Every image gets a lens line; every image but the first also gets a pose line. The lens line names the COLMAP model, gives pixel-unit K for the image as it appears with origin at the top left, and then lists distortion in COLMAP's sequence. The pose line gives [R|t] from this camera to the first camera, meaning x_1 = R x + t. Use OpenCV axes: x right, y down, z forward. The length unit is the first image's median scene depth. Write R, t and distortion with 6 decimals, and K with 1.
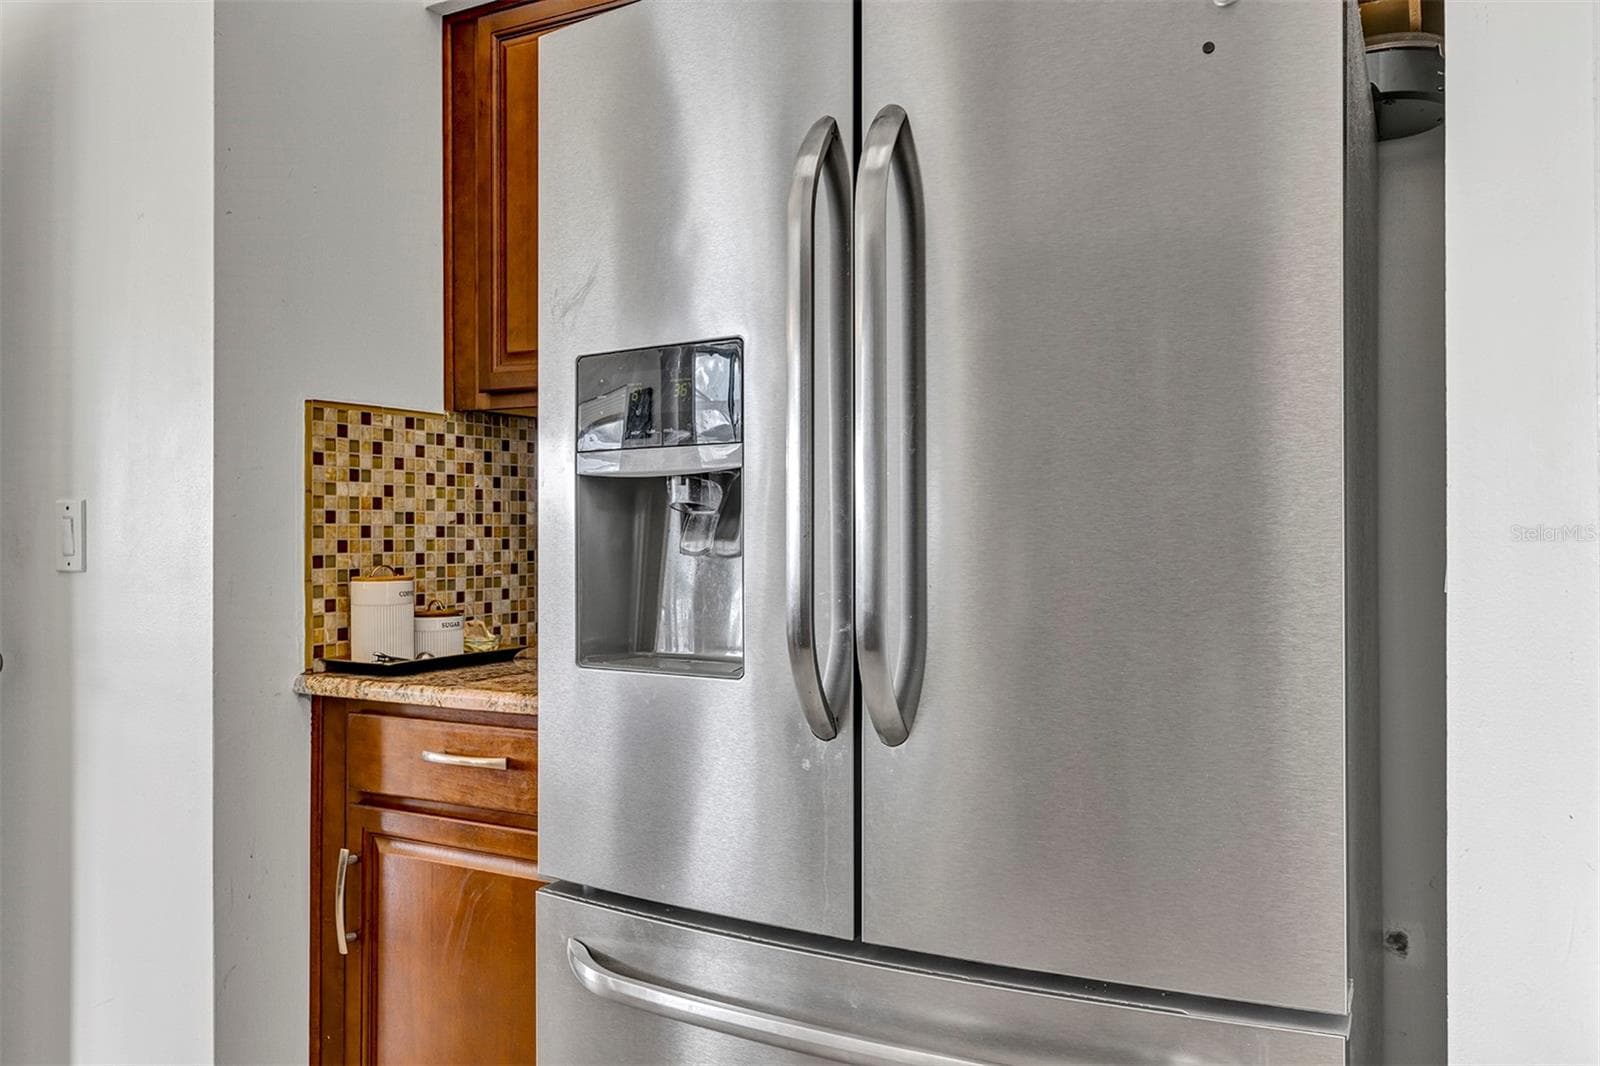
lens RADIAL K [[1172.1, 0, 800.0], [0, 1172.1, 533.0], [0, 0, 1]] dist [0.002549, -0.000954]
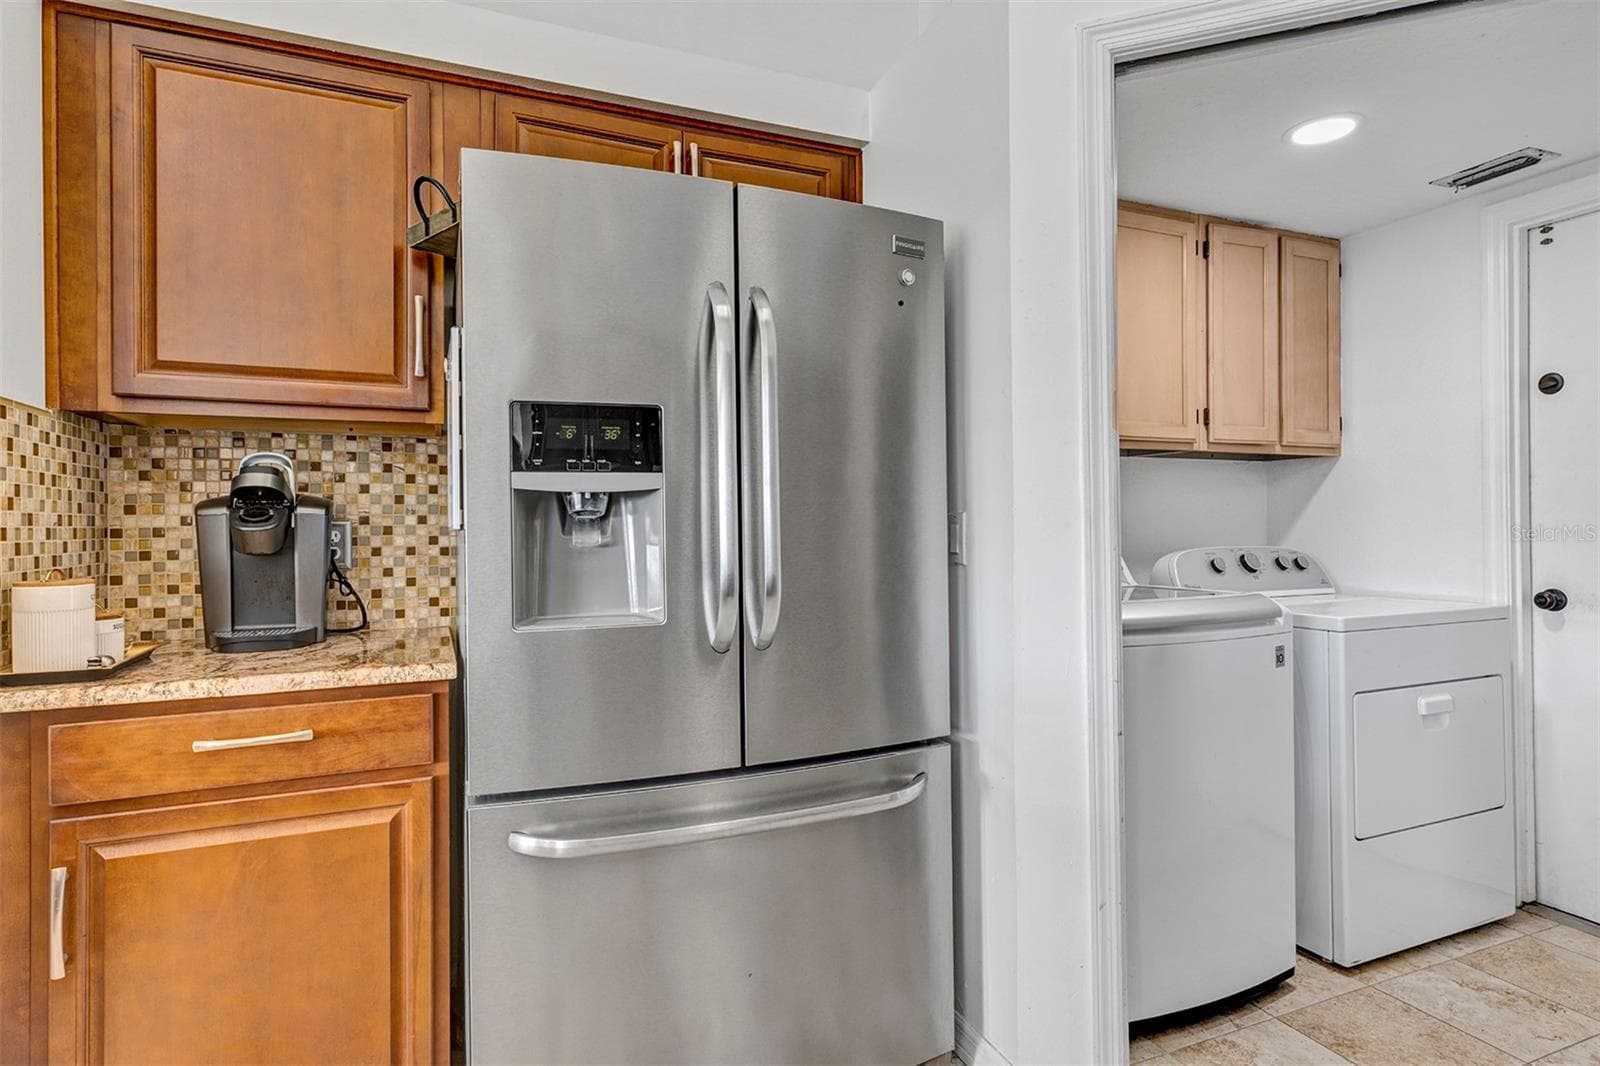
lens RADIAL K [[863.3, 0, 800.0], [0, 863.3, 533.0], [0, 0, 1]] dist [0.001912, 0.000108]
pose [[0.618498, -0.007803, 0.785747, -0.499946], [0.007909, 0.999962, 0.003704, 0.000432], [-0.785746, 0.003923, 0.618536, 0.082231]]
